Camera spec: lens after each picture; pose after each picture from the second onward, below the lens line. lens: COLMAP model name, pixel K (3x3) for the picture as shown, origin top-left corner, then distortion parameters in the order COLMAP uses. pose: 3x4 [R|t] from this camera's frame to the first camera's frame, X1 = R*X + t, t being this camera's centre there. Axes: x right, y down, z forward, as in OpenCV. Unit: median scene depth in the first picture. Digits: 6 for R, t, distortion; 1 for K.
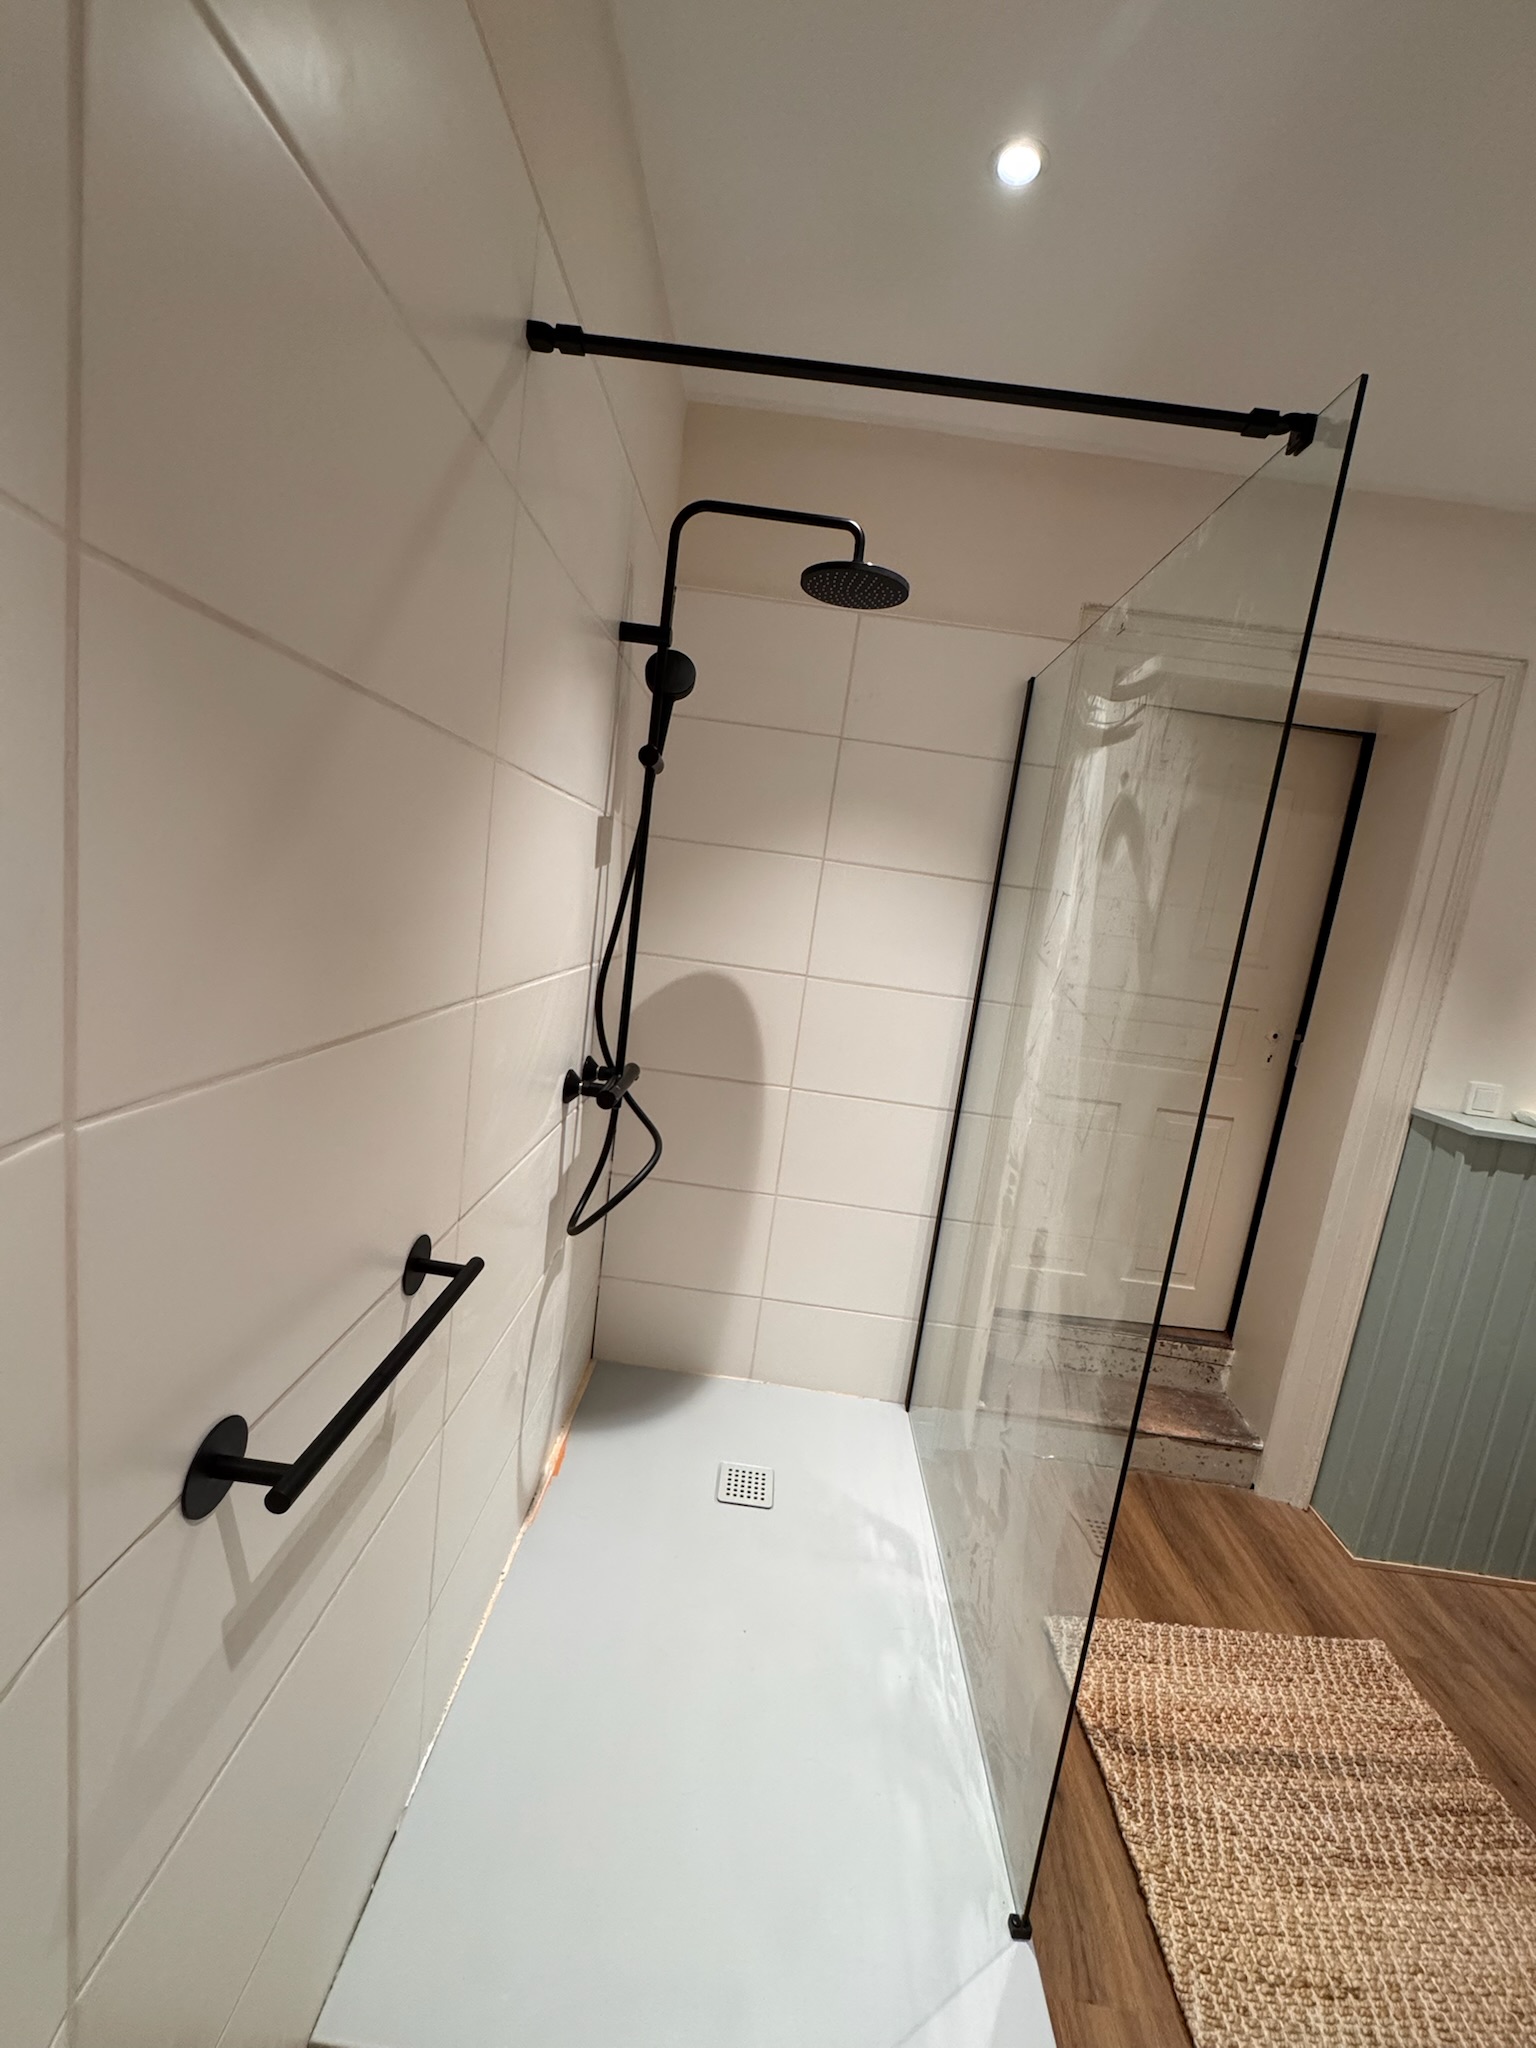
lens RADIAL K [[823.5, 0, 770.8], [0, 823.5, 1025.3], [0, 0, 1]] dist [-0.001361, -0.000053]
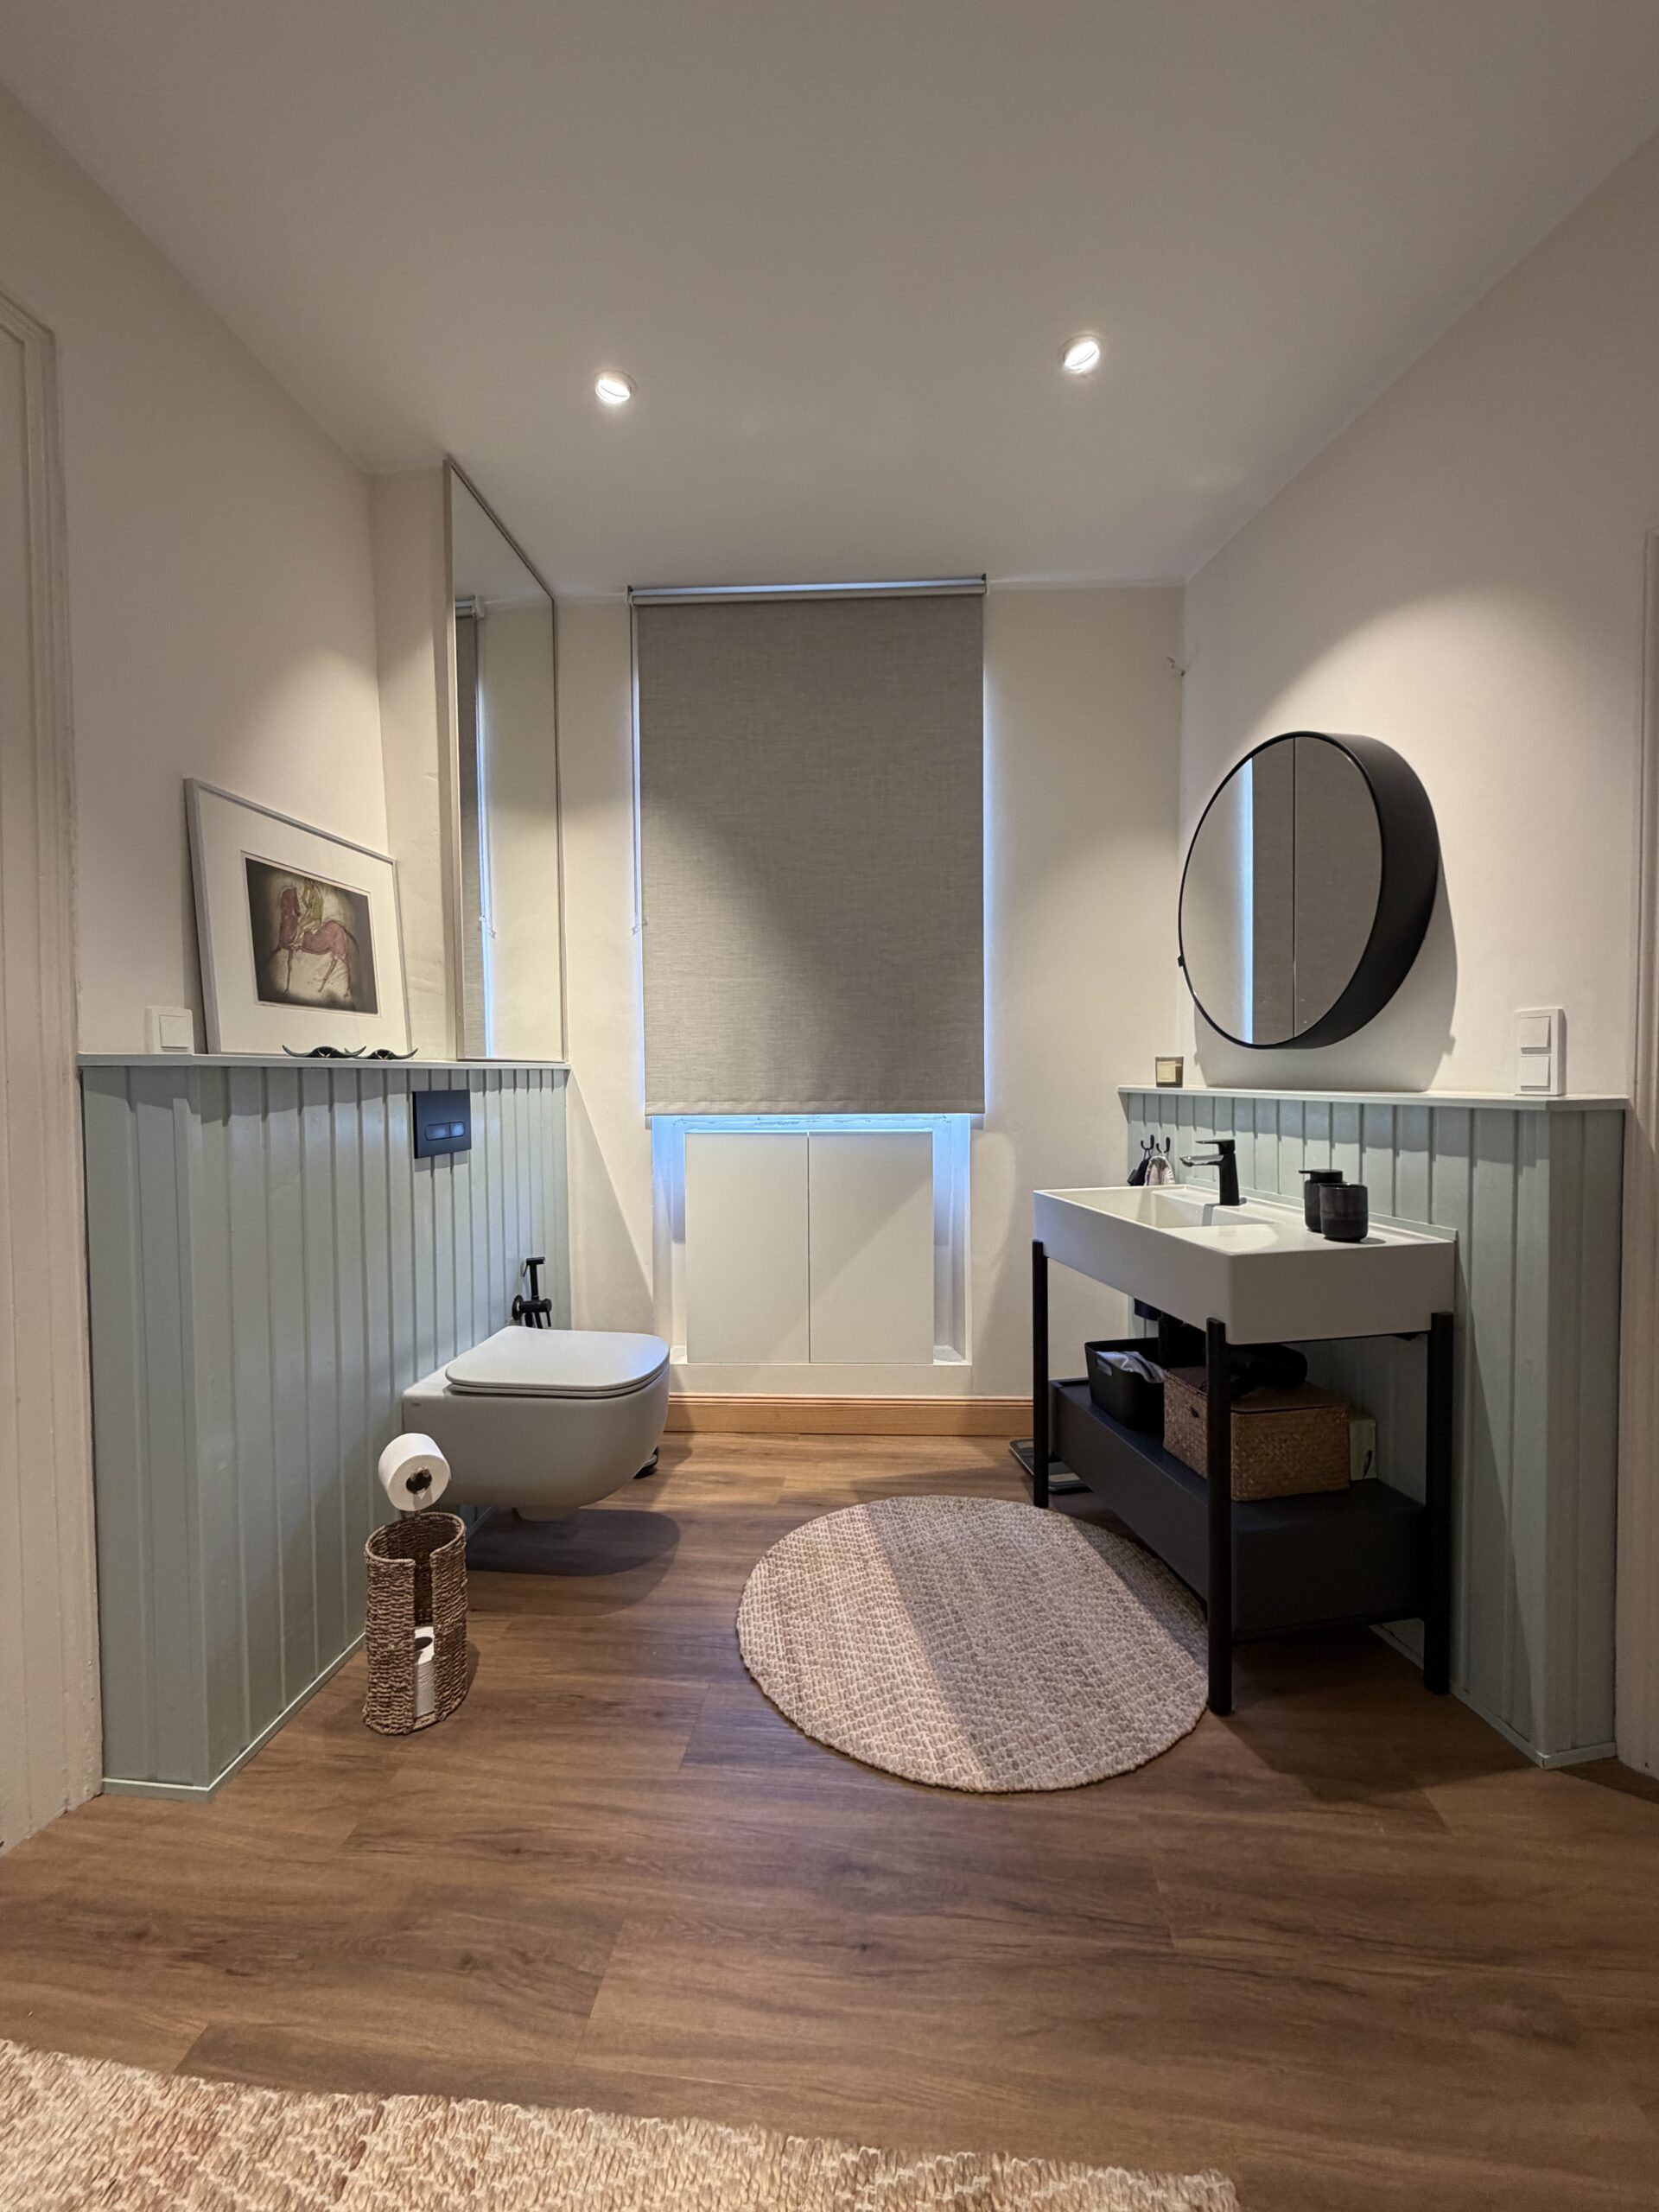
lens RADIAL K [[875.2, 0, 837.0], [0, 875.2, 1104.4], [0, 0, 1]] dist [-0.000978, 0.000092]
pose [[0.071348, -0.161328, 0.984318, 0.184999], [0.168845, 0.974546, 0.147487, 0.135492], [-0.983057, 0.155674, 0.096771, 0.399661]]
